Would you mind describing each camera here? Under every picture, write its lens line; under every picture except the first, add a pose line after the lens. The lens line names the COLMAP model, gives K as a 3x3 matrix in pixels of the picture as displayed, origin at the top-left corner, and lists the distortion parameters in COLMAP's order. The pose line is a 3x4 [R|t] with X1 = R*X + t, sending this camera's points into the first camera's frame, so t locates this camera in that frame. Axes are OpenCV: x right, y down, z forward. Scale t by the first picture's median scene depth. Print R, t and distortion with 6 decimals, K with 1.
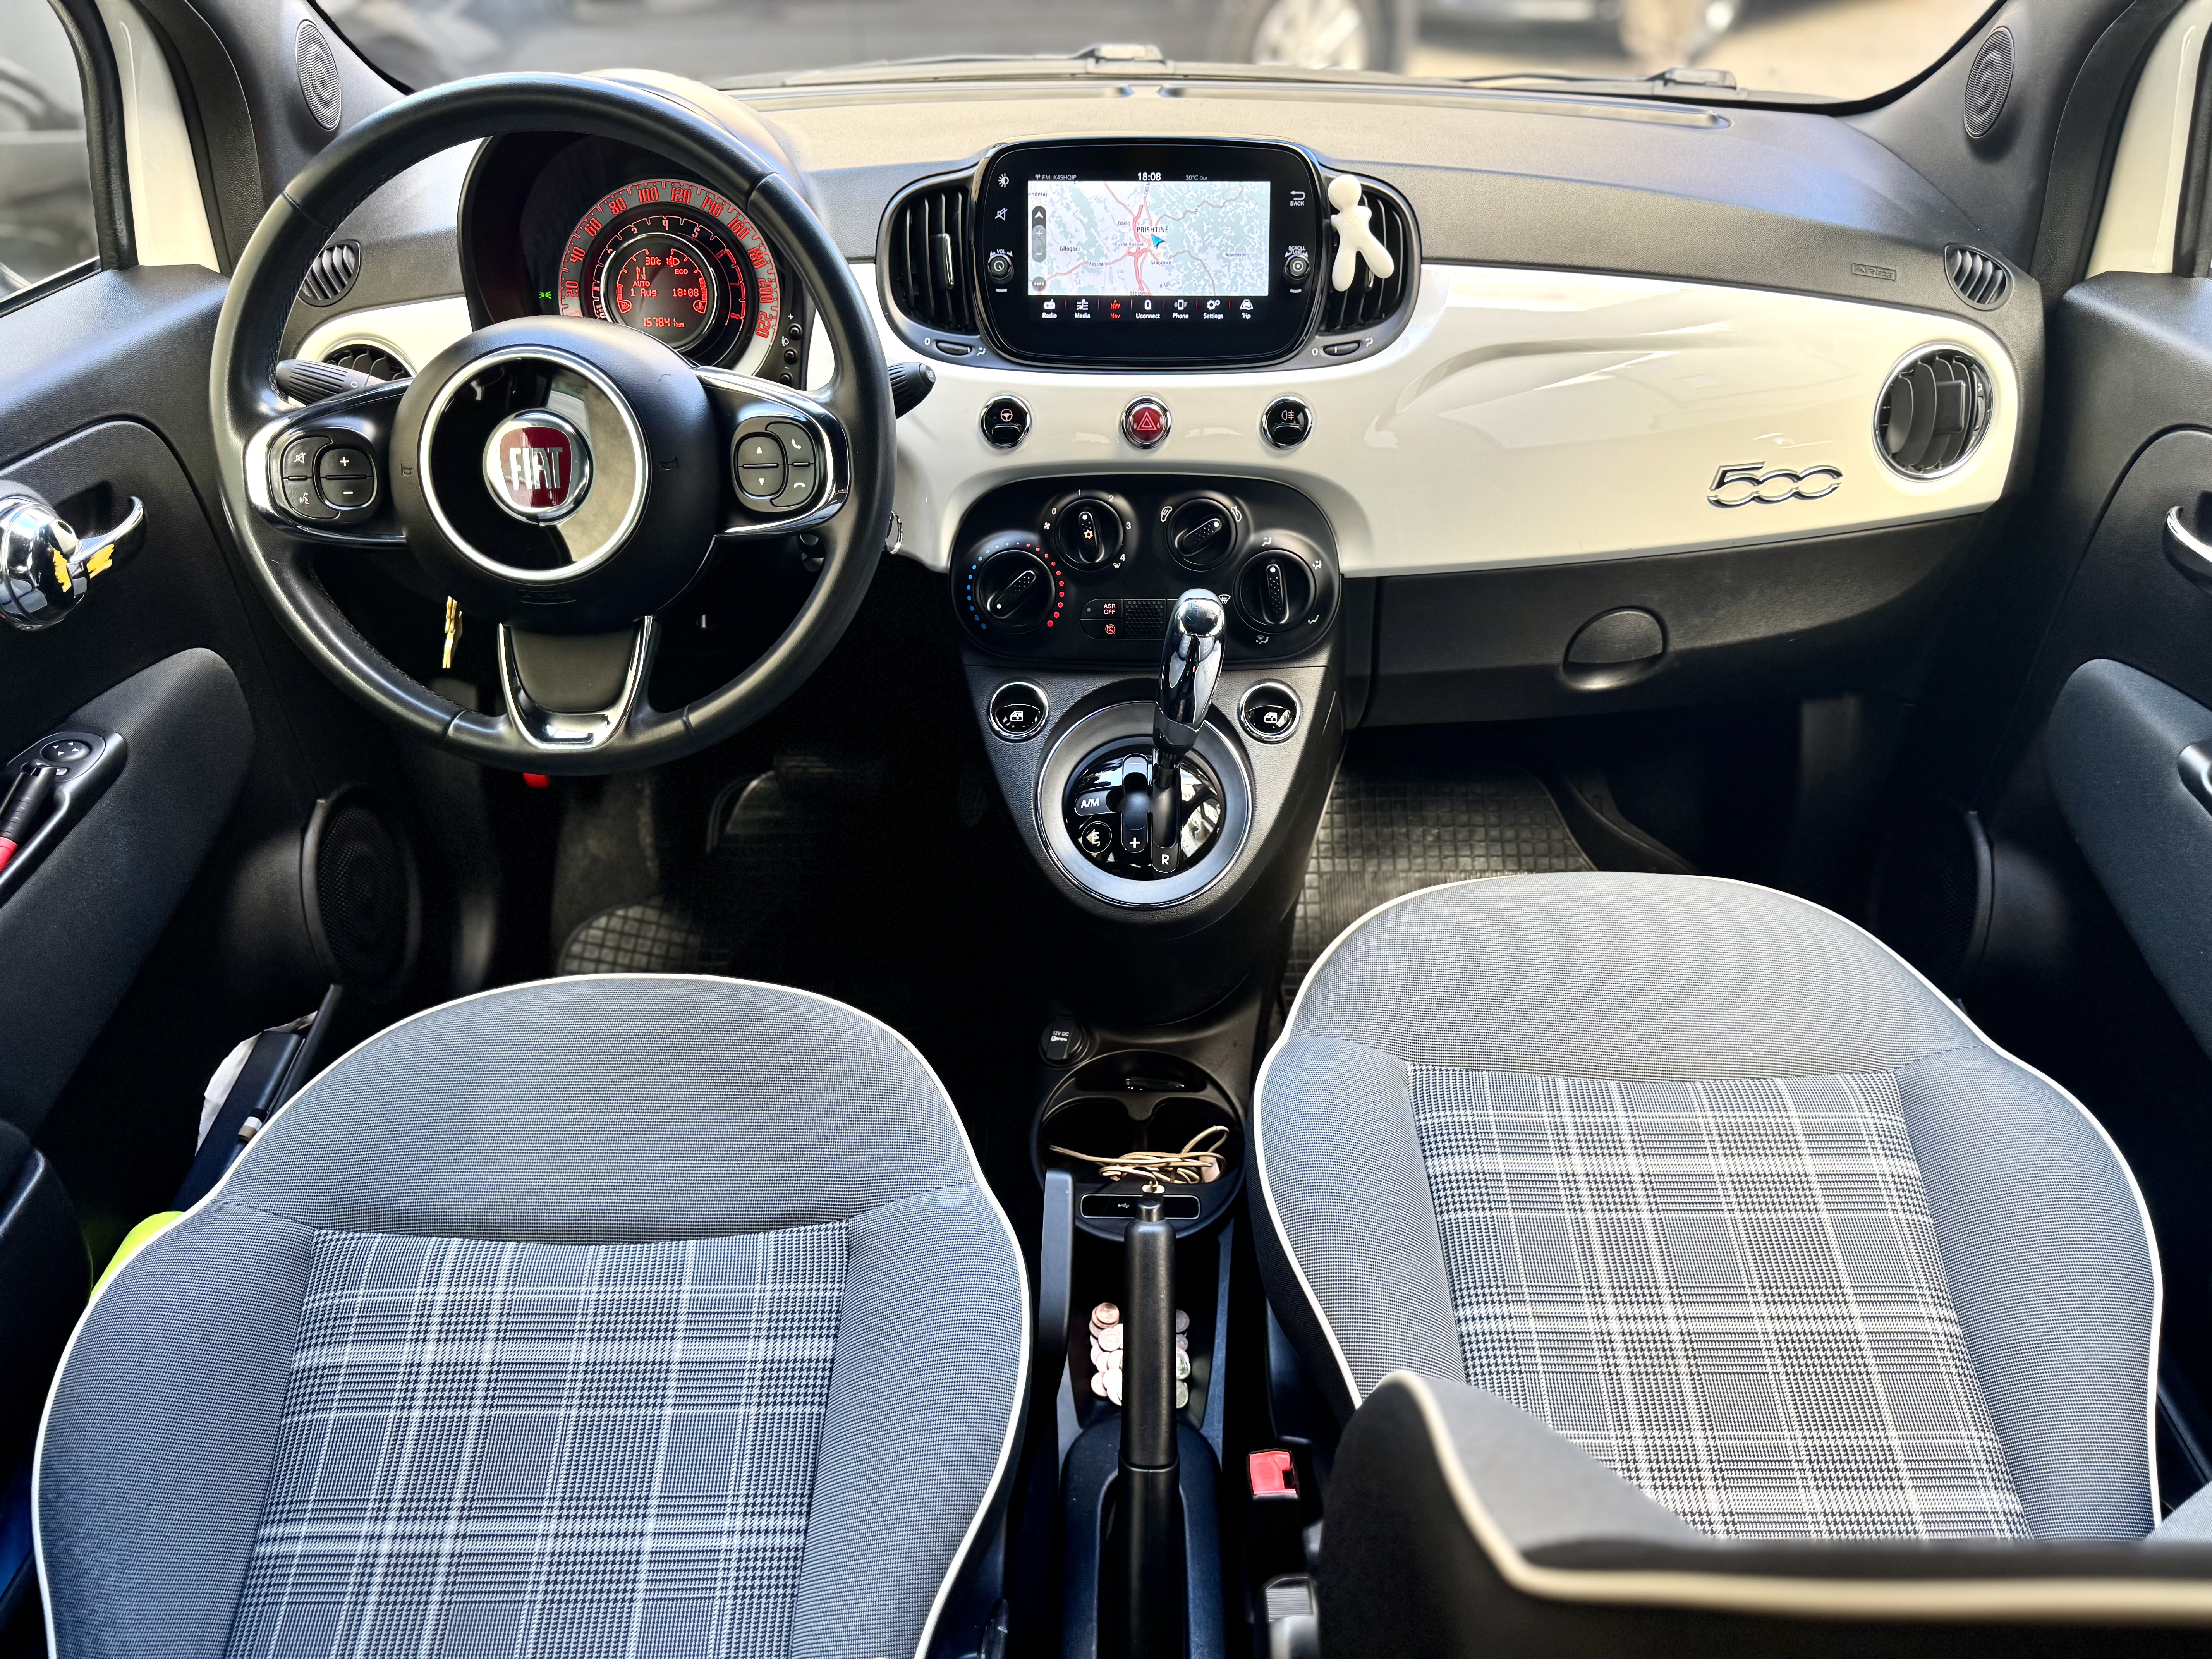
lens RADIAL K [[1595.1, 0, 1090.3], [0, 1595.1, 834.2], [0, 0, 1]] dist [-0.010937, -0.000245]
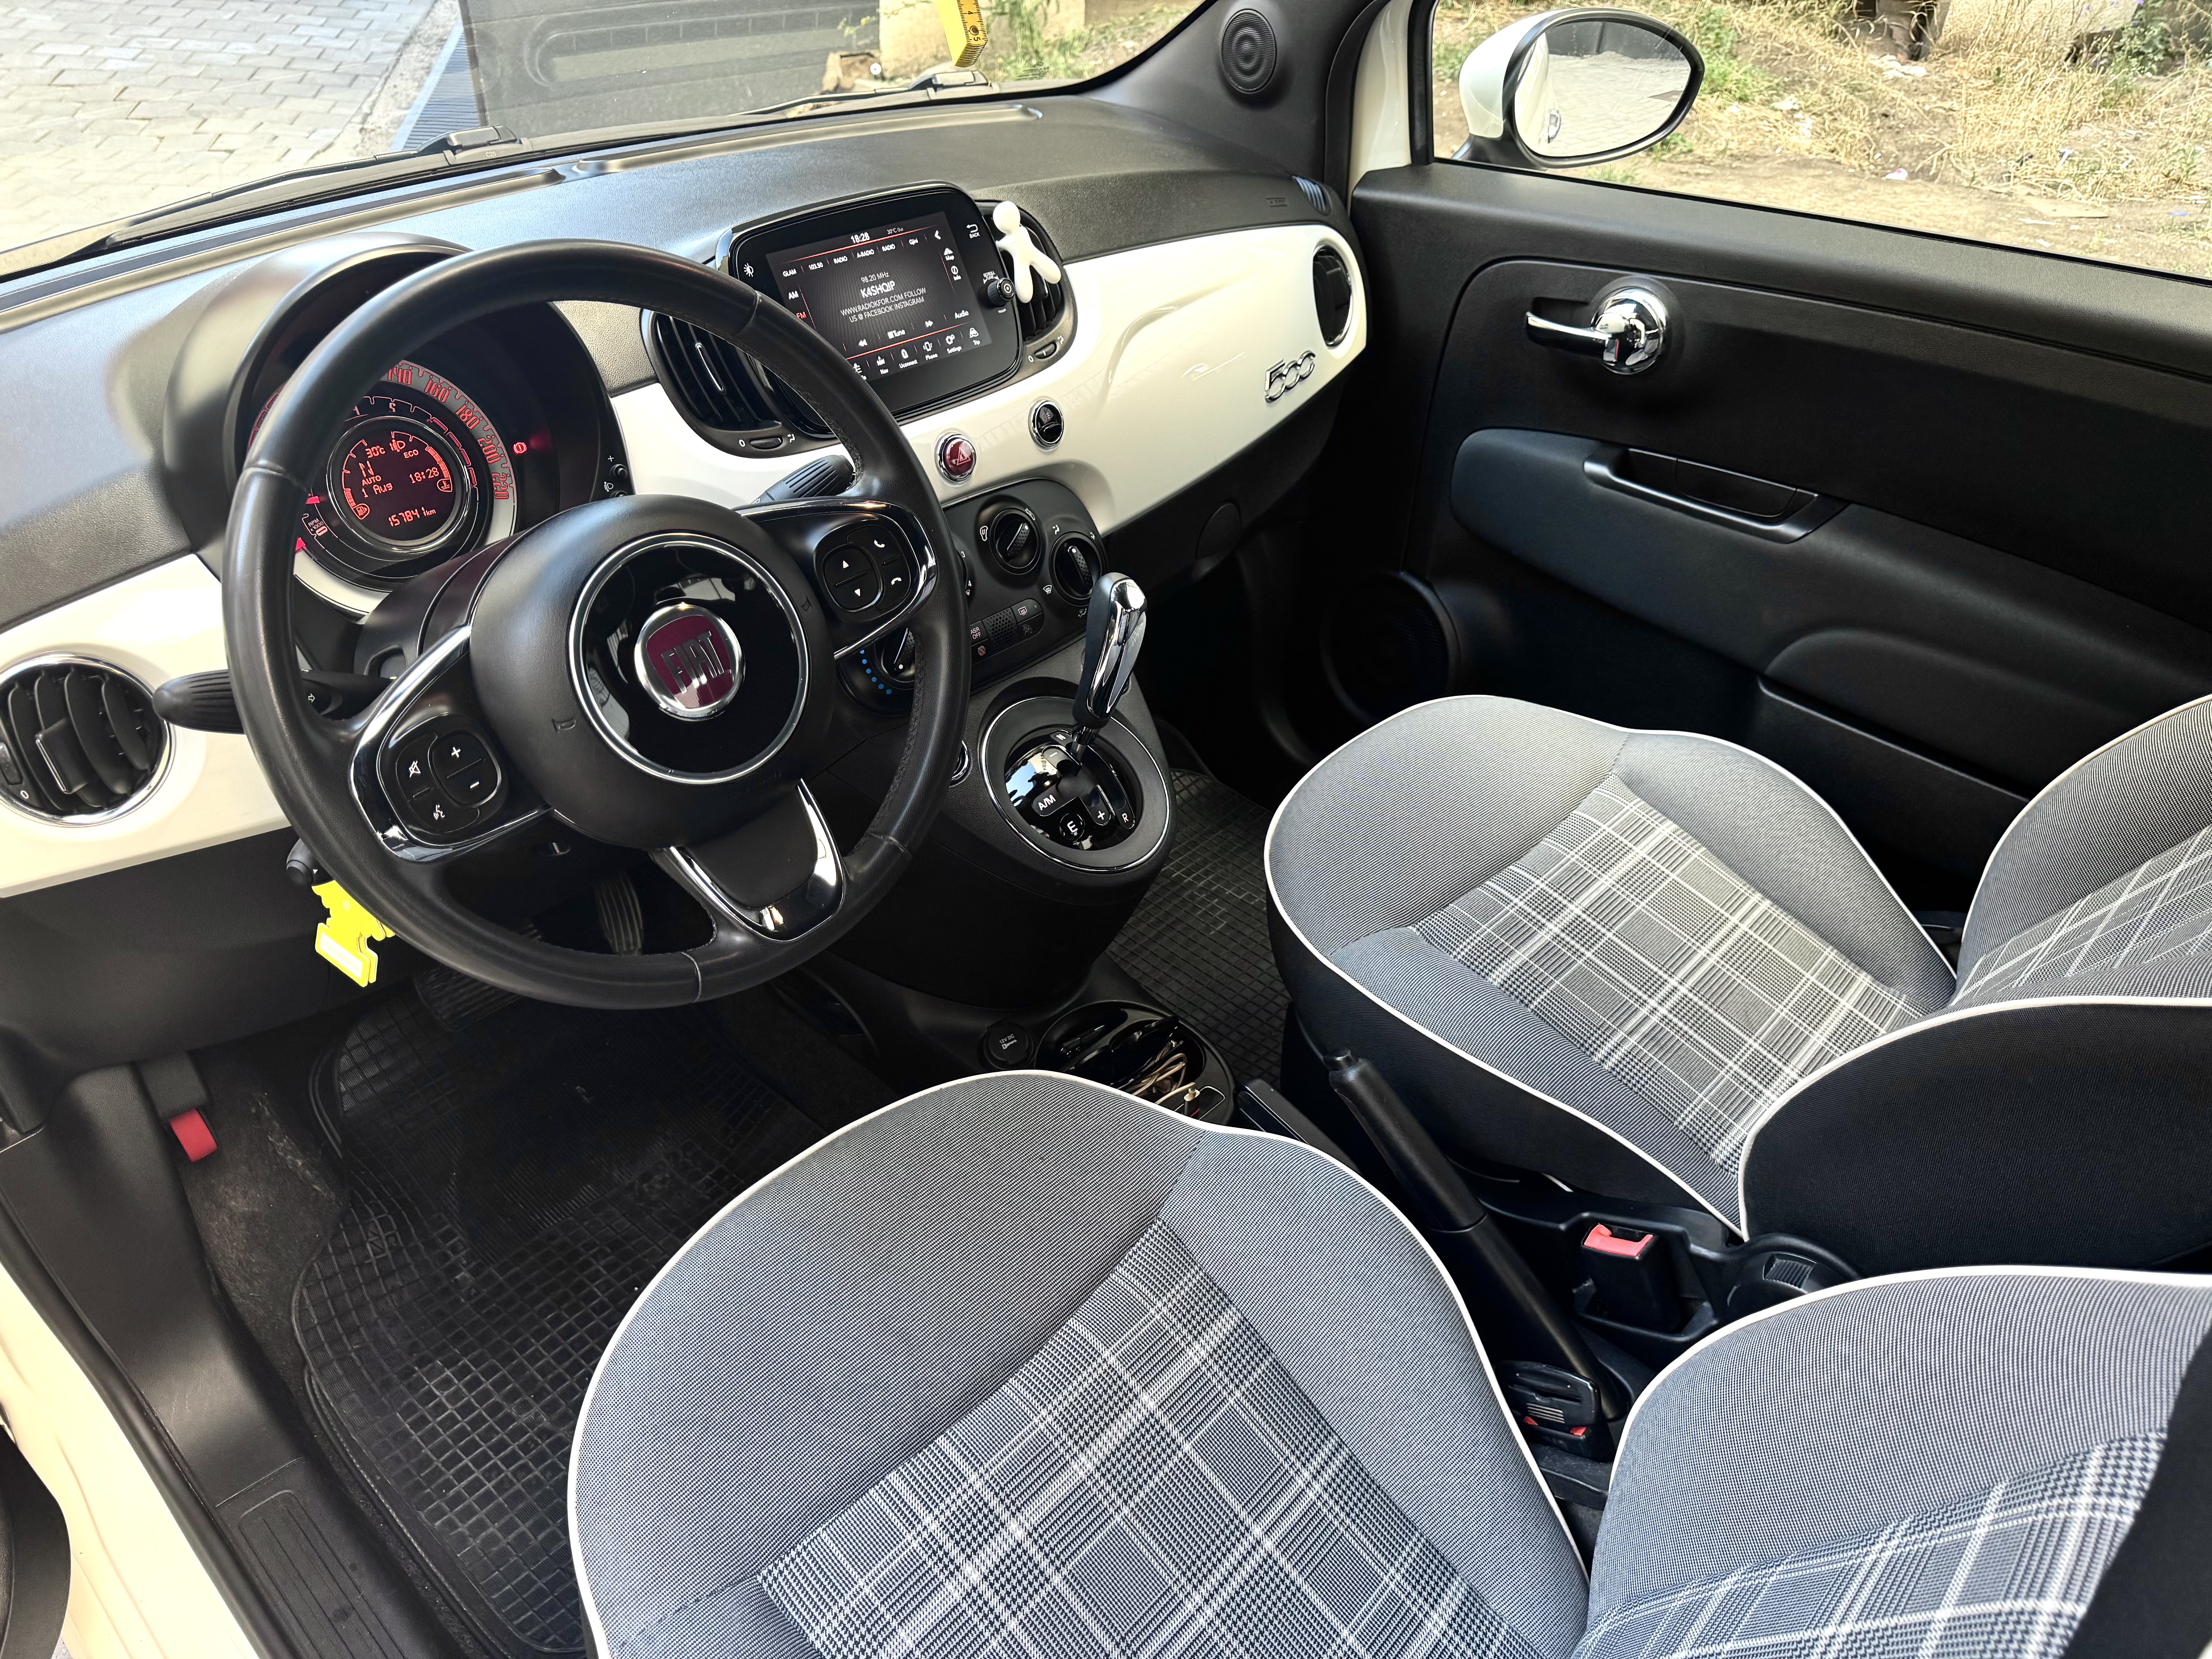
lens RADIAL K [[1595.1, 0, 1090.3], [0, 1595.1, 834.2], [0, 0, 1]] dist [-0.010937, -0.000245]
pose [[0.681402, -0.419101, 0.600038, -0.659172], [0.417330, 0.895973, 0.151880, -0.156540], [-0.601271, 0.146923, 0.785422, 0.138261]]
